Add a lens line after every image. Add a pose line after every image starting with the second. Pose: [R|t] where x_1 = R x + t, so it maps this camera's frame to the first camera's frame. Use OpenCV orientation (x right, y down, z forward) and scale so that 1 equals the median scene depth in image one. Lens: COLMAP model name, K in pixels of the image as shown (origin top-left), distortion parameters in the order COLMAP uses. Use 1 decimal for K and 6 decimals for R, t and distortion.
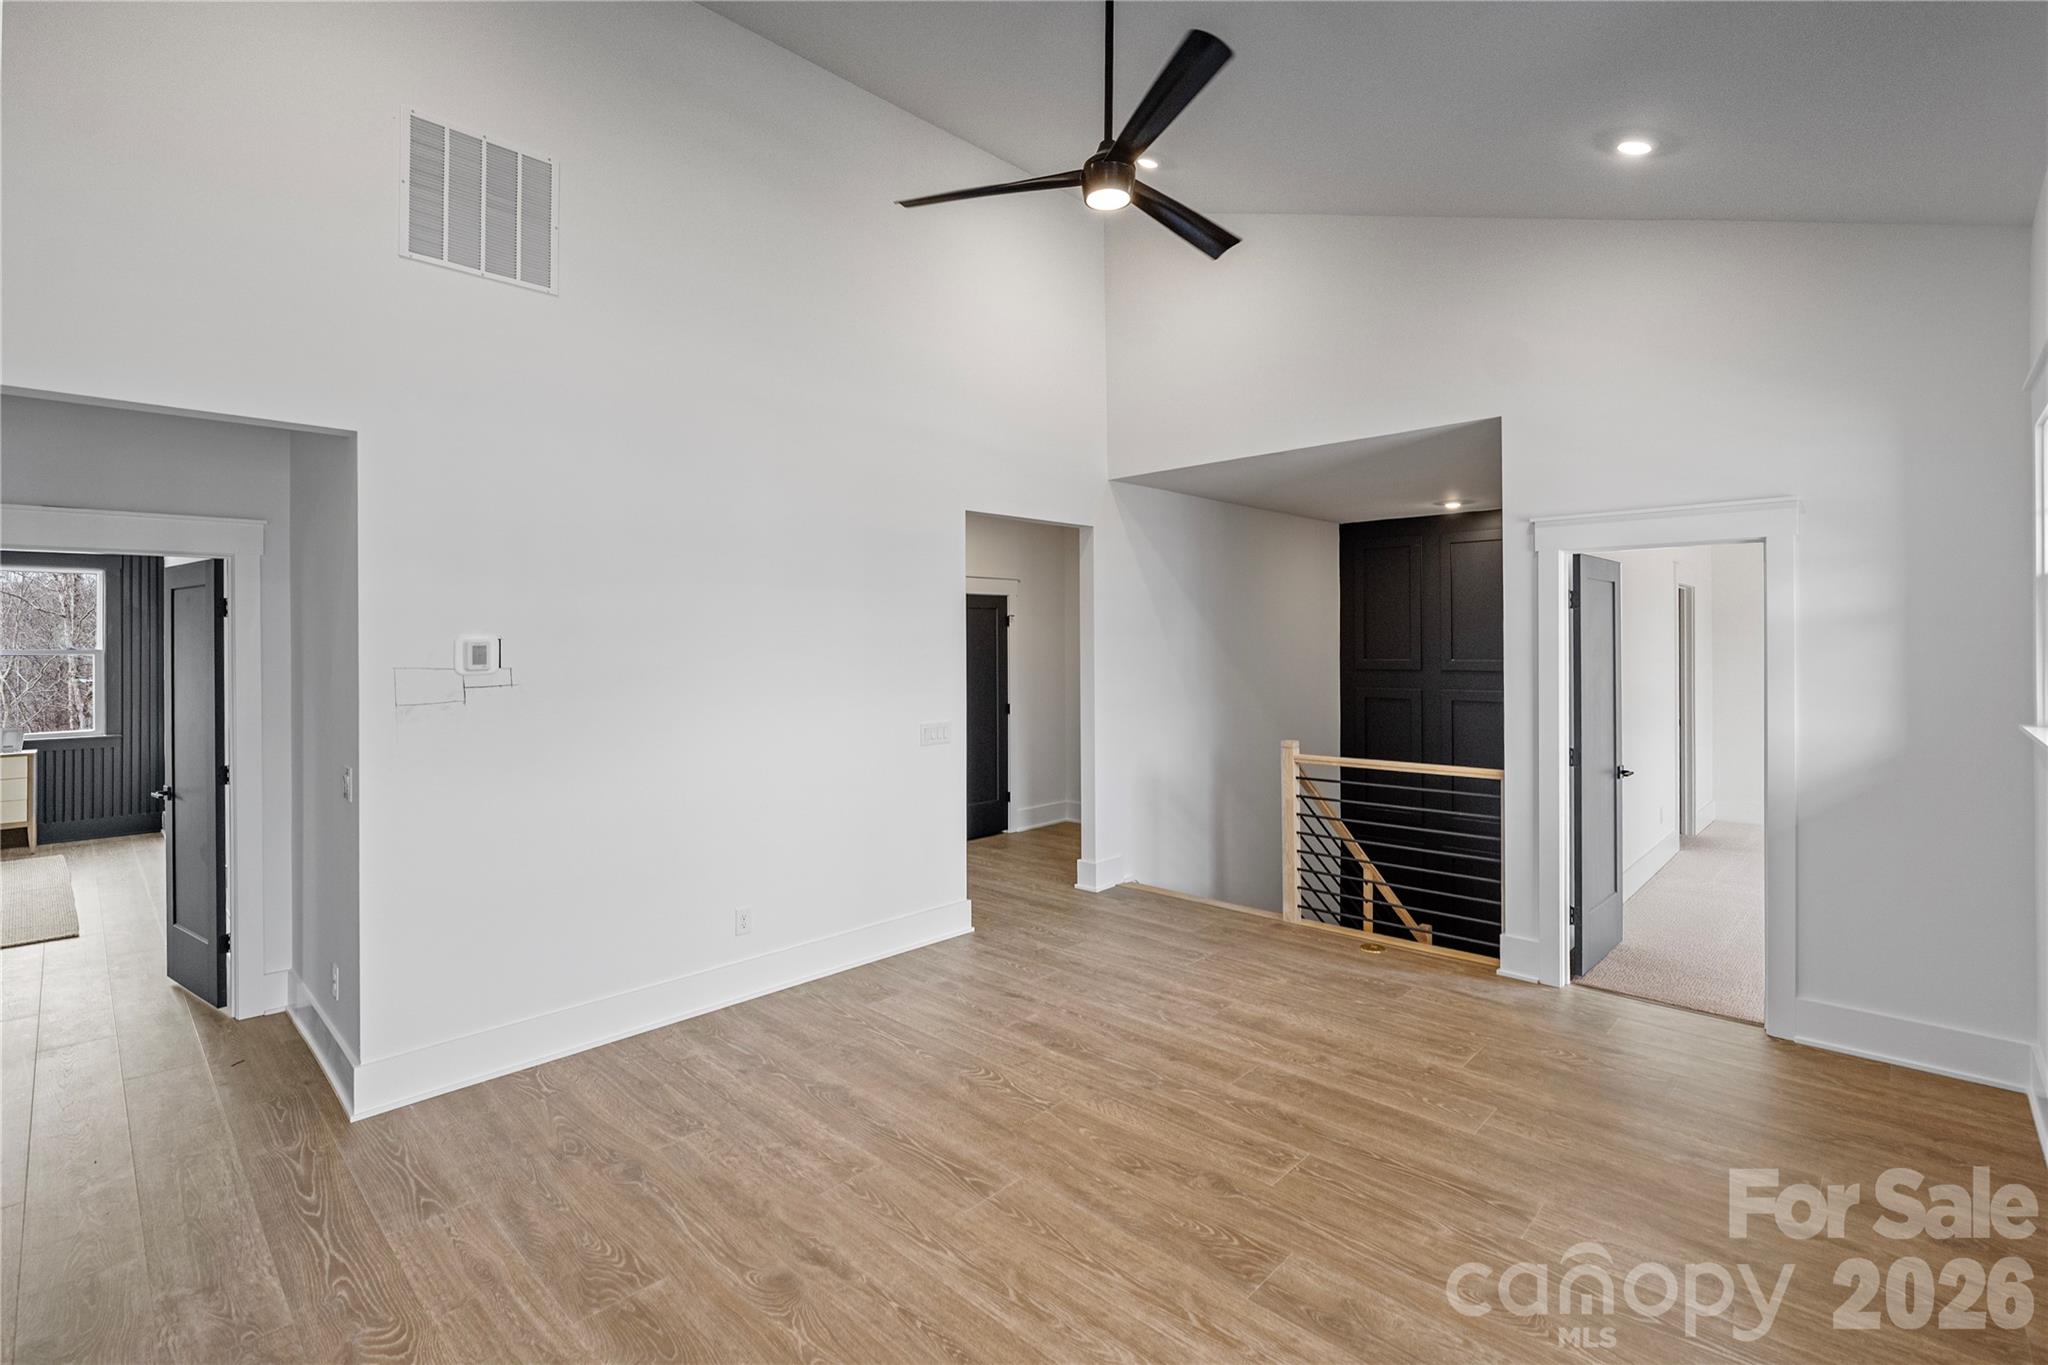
lens RADIAL K [[933.7, 0, 1023.3], [0, 933.7, 661.7], [0, 0, 1]] dist [0.002715, 0.000955]
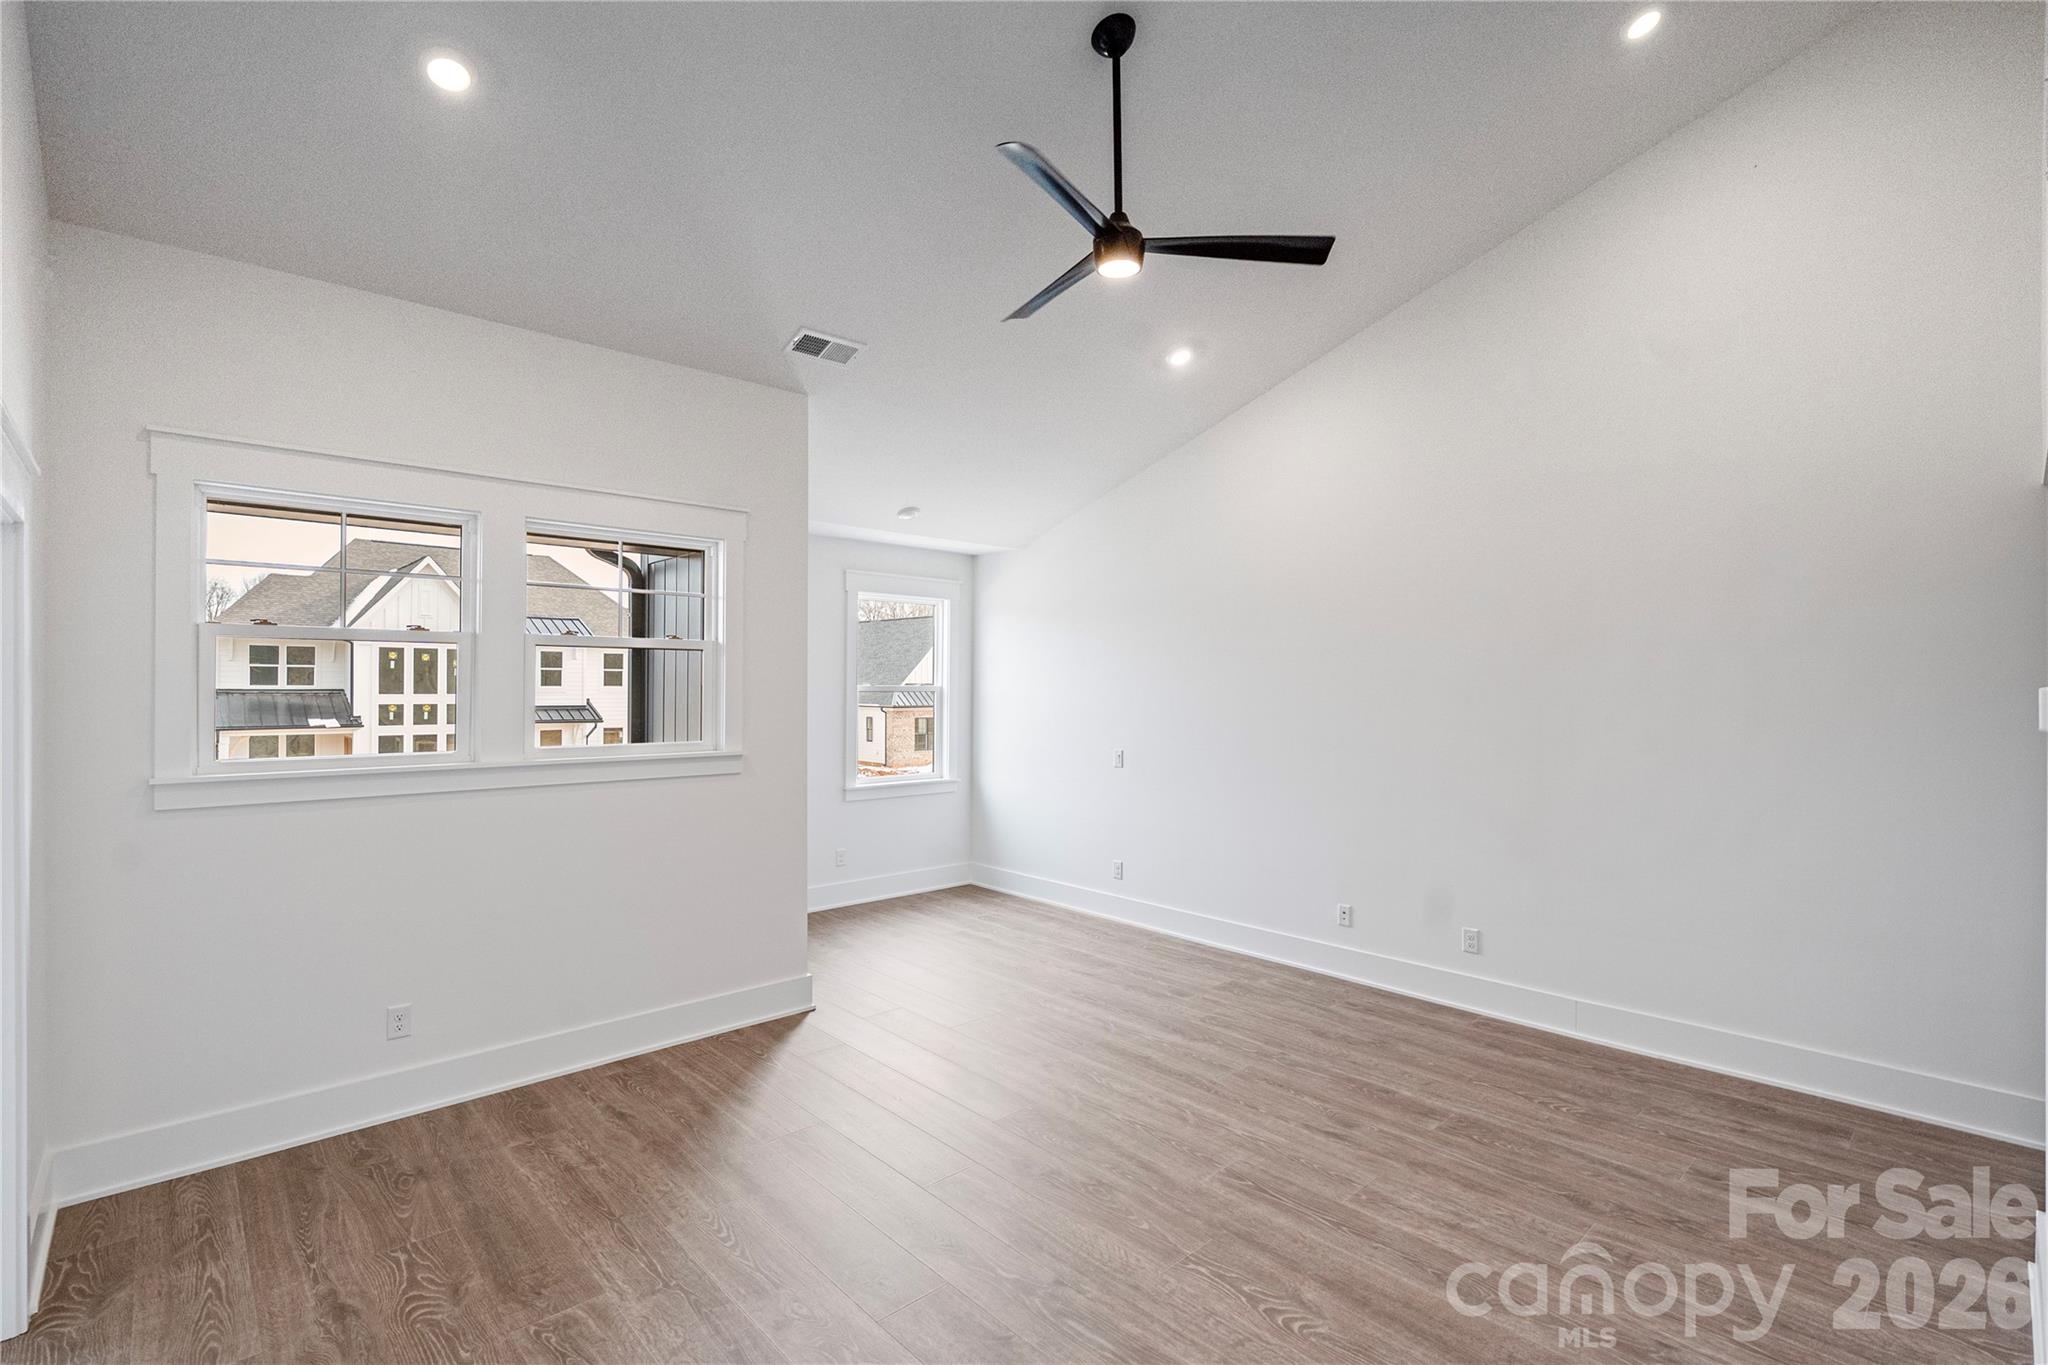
lens RADIAL K [[933.7, 0, 1024.1], [0, 933.7, 677.7], [0, 0, 1]] dist [0.002715, 0.000955]
pose [[-0.998719, 0.000318, 0.050607, 0.145161], [0.000934, 0.999926, 0.012135, -0.048175], [-0.050599, 0.012167, -0.998645, 2.054889]]
